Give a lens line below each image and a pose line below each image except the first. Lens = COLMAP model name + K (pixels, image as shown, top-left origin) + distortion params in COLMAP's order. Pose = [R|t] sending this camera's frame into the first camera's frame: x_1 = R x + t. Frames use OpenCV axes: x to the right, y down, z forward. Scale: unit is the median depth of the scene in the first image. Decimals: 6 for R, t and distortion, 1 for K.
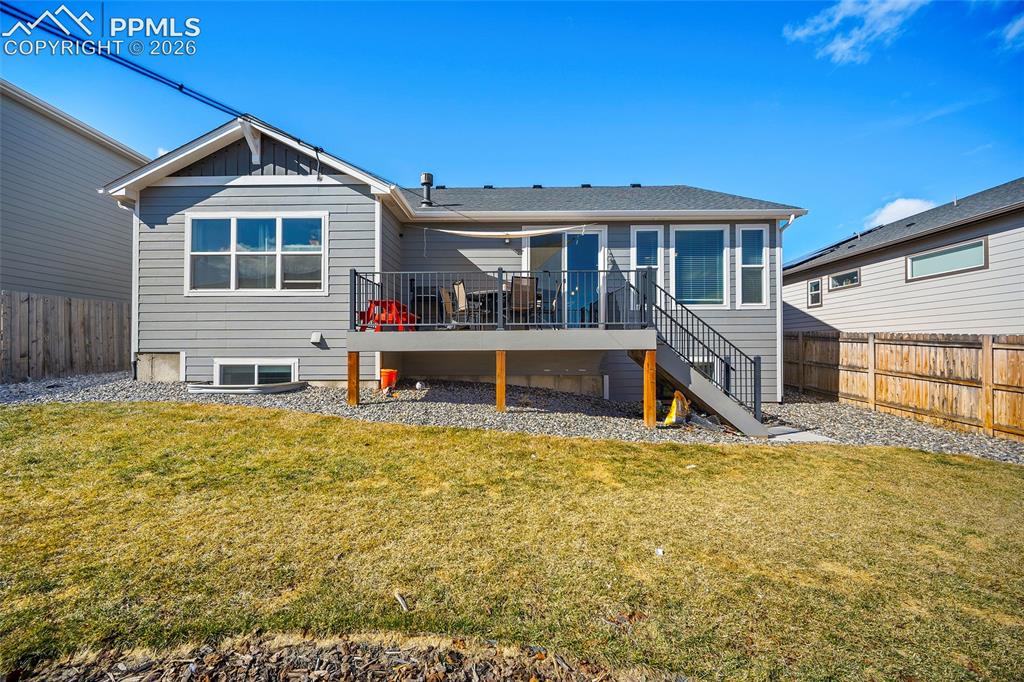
lens RADIAL K [[403.1, 0, 510.8], [0, 403.1, 351.9], [0, 0, 1]] dist [-0.001322, -0.000151]
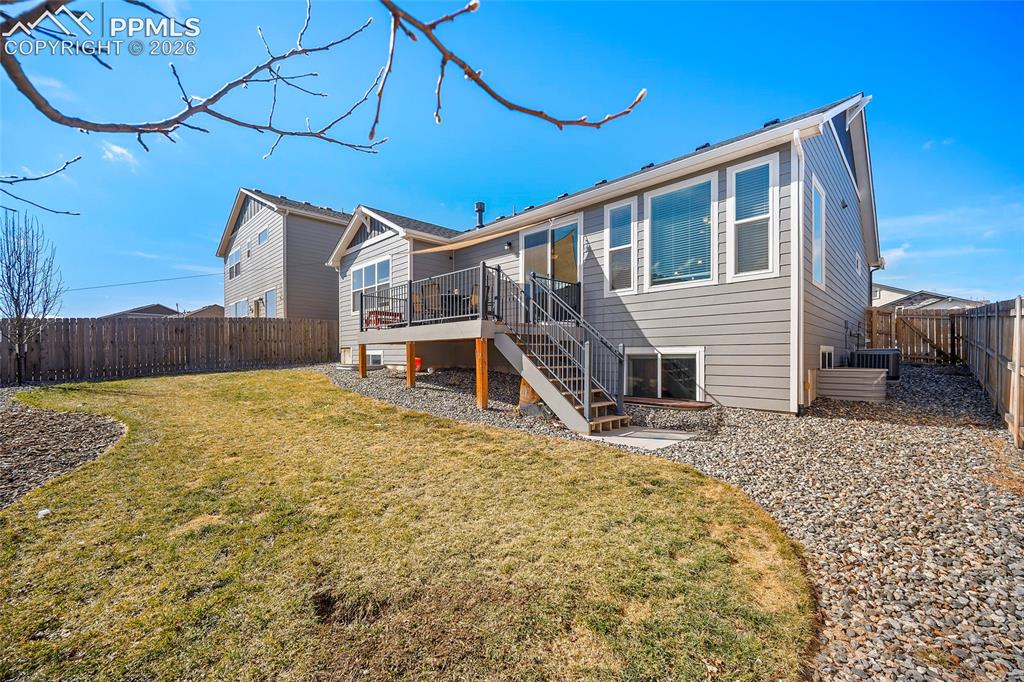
lens RADIAL K [[403.1, 0, 510.8], [0, 403.1, 351.9], [0, 0, 1]] dist [-0.001322, -0.000151]
pose [[0.718101, -0.003802, -0.695929, 0.911993], [0.008511, 0.999958, 0.003320, 0.018235], [0.695887, -0.008307, 0.718103, 0.217242]]
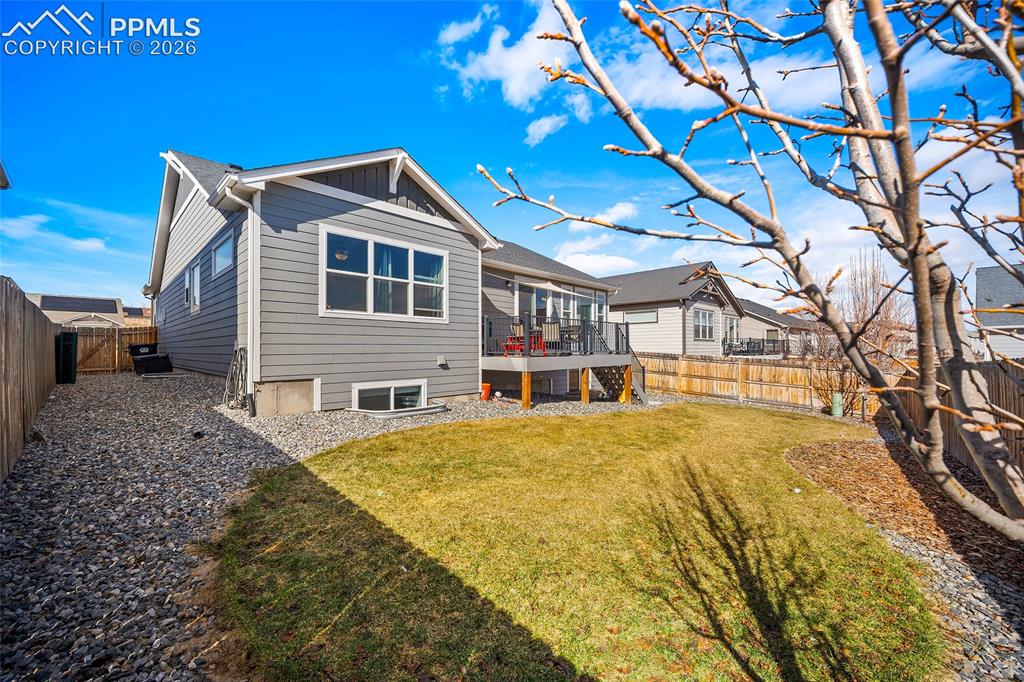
lens RADIAL K [[403.1, 0, 510.8], [0, 403.1, 351.9], [0, 0, 1]] dist [-0.001322, -0.000151]
pose [[0.677214, -0.004375, 0.735773, -1.178448], [0.000648, 0.999985, 0.005350, -0.063160], [-0.735786, -0.003146, 0.677207, 0.074102]]
